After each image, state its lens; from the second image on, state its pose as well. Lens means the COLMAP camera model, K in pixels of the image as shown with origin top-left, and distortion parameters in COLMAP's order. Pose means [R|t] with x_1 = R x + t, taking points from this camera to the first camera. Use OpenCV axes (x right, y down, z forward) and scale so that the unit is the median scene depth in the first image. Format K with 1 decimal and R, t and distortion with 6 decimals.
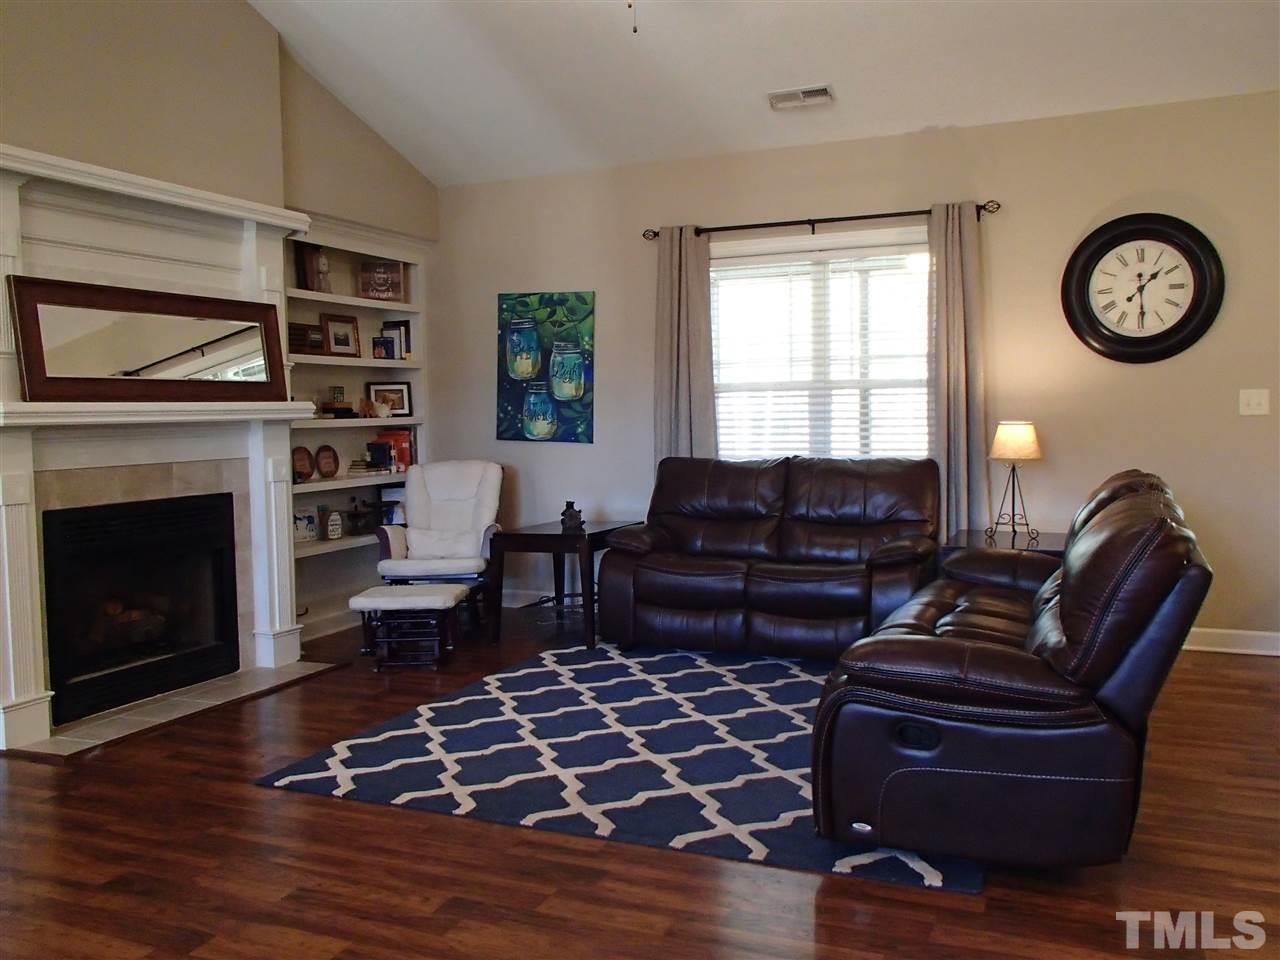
lens RADIAL K [[1083.9, 0, 640.0], [0, 1083.9, 480.0], [0, 0, 1]] dist [-0.068762, 0.001127]
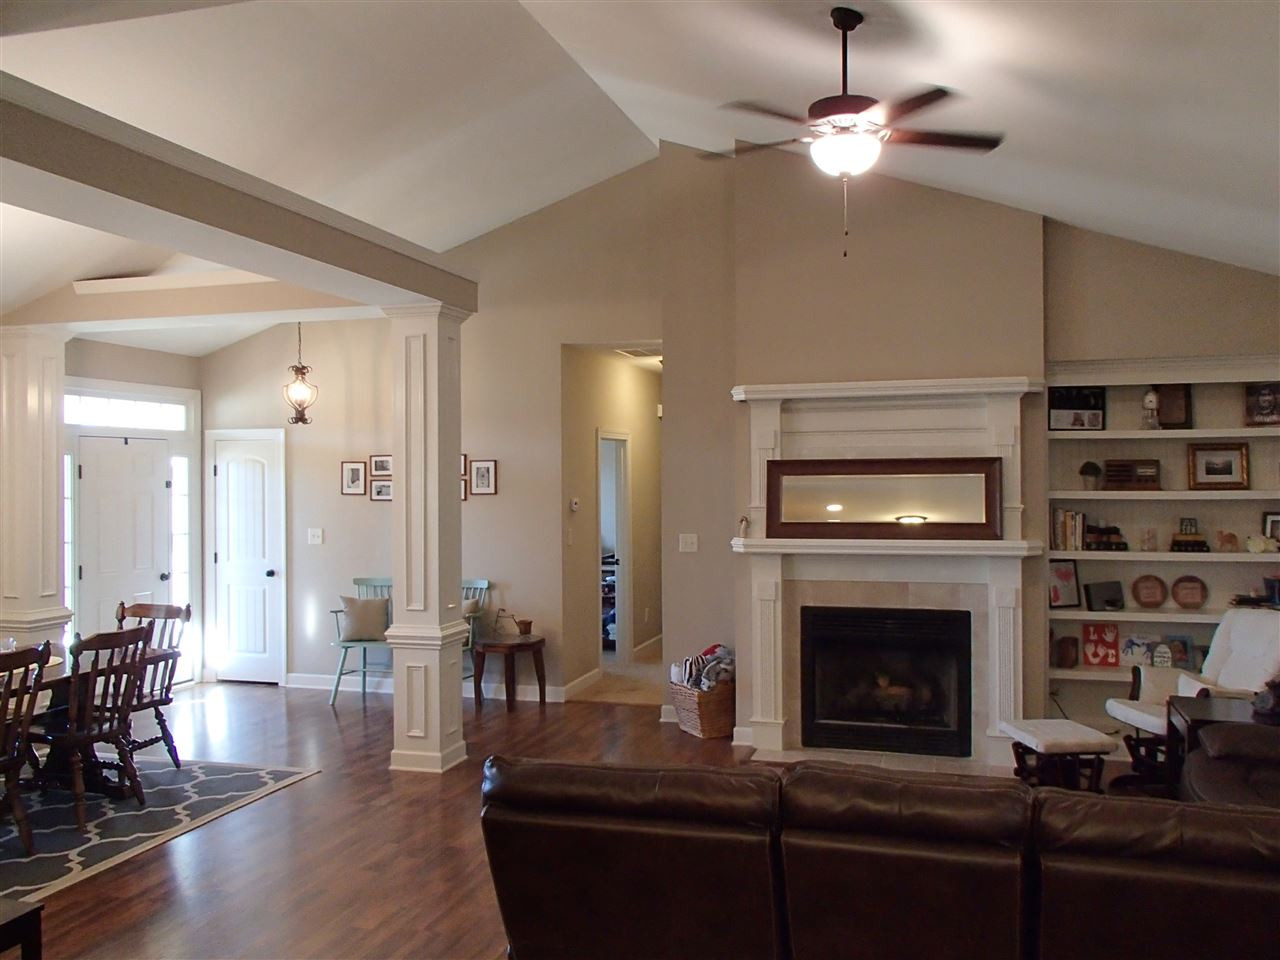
lens RADIAL K [[1055.9, 0, 640.0], [0, 1055.9, 480.0], [0, 0, 1]] dist [-0.001634, 0.000787]
pose [[0.107197, 0.016598, -0.994099, 0.769904], [-0.052535, 0.998558, 0.011008, -0.129946], [0.992849, 0.051045, 0.107915, 0.479467]]
